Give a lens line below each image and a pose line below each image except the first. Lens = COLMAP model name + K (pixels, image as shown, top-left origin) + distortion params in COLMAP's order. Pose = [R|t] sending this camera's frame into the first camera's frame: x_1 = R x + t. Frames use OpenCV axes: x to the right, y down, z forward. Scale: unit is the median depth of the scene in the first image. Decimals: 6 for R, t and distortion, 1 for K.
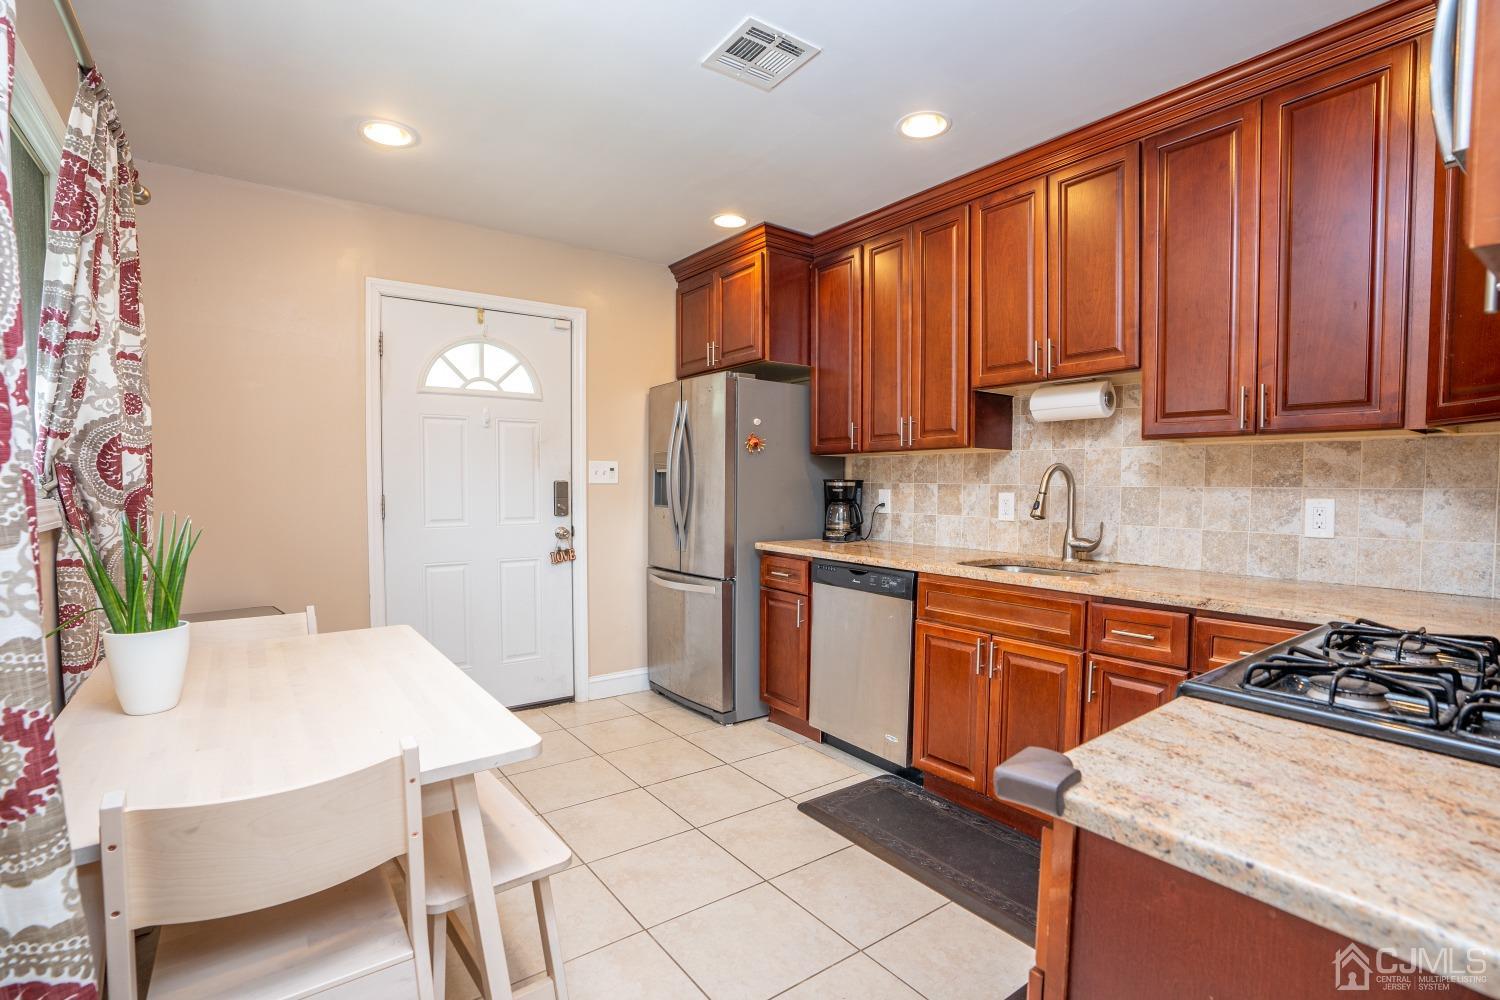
lens RADIAL K [[706.4, 0, 760.5], [0, 706.4, 501.8], [0, 0, 1]] dist [-0.022664, 0.003959]
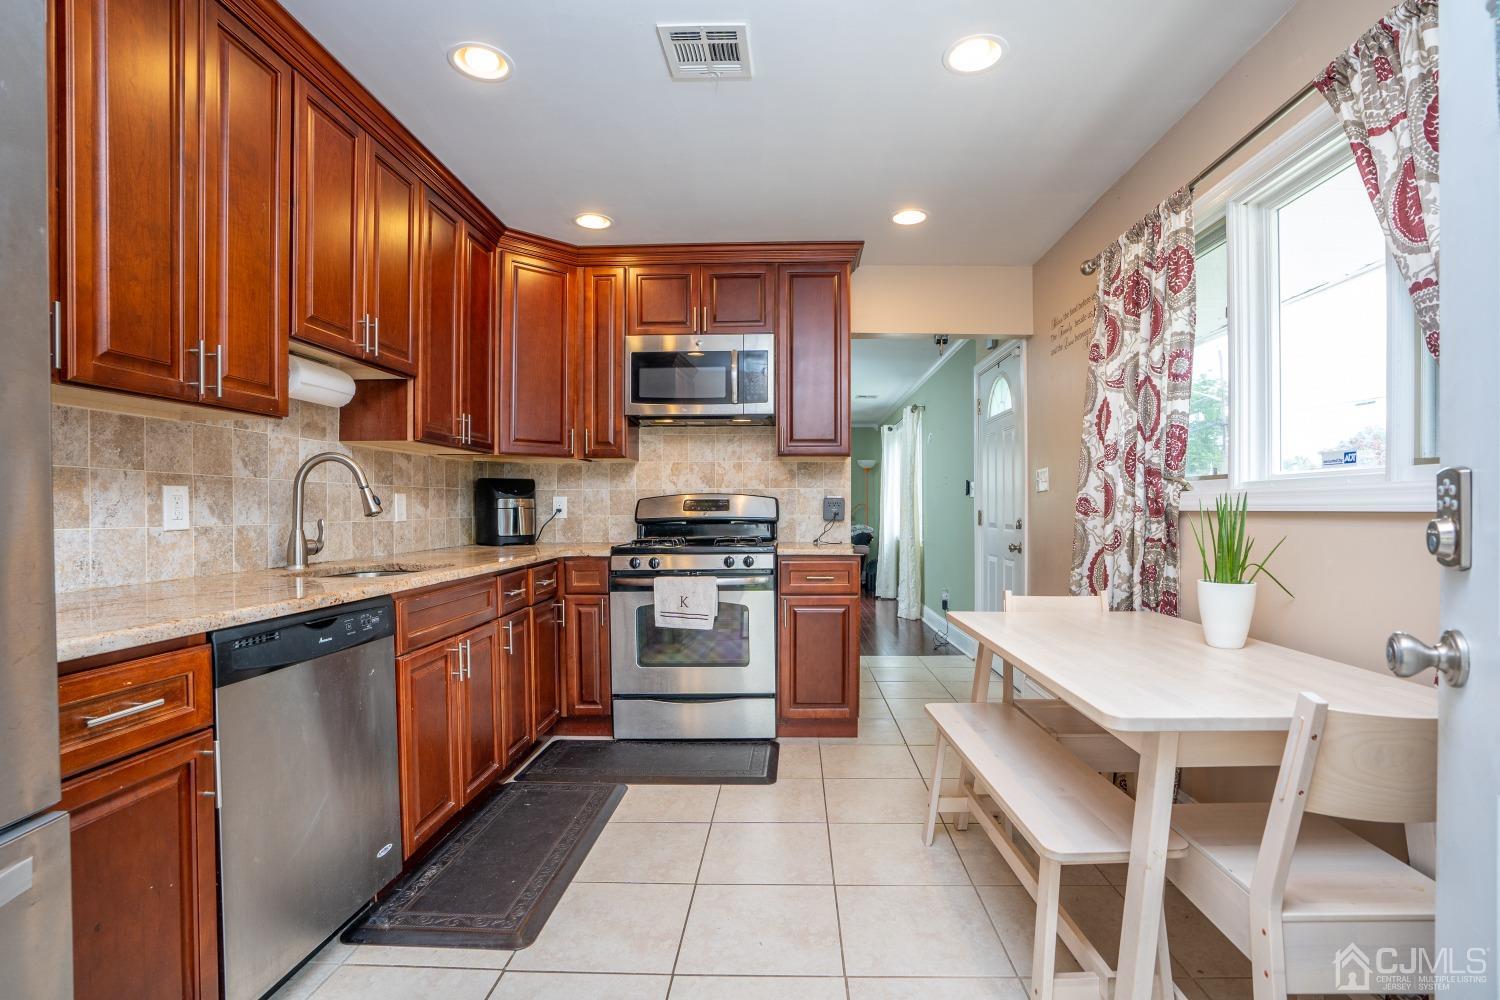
lens RADIAL K [[706.4, 0, 764.4], [0, 706.4, 504.8], [0, 0, 1]] dist [-0.022664, 0.003959]
pose [[-0.778963, 0.001943, 0.627066, -0.463202], [0.019846, 0.999571, 0.021556, 0.001305], [-0.626755, 0.029236, -0.778668, 1.164833]]
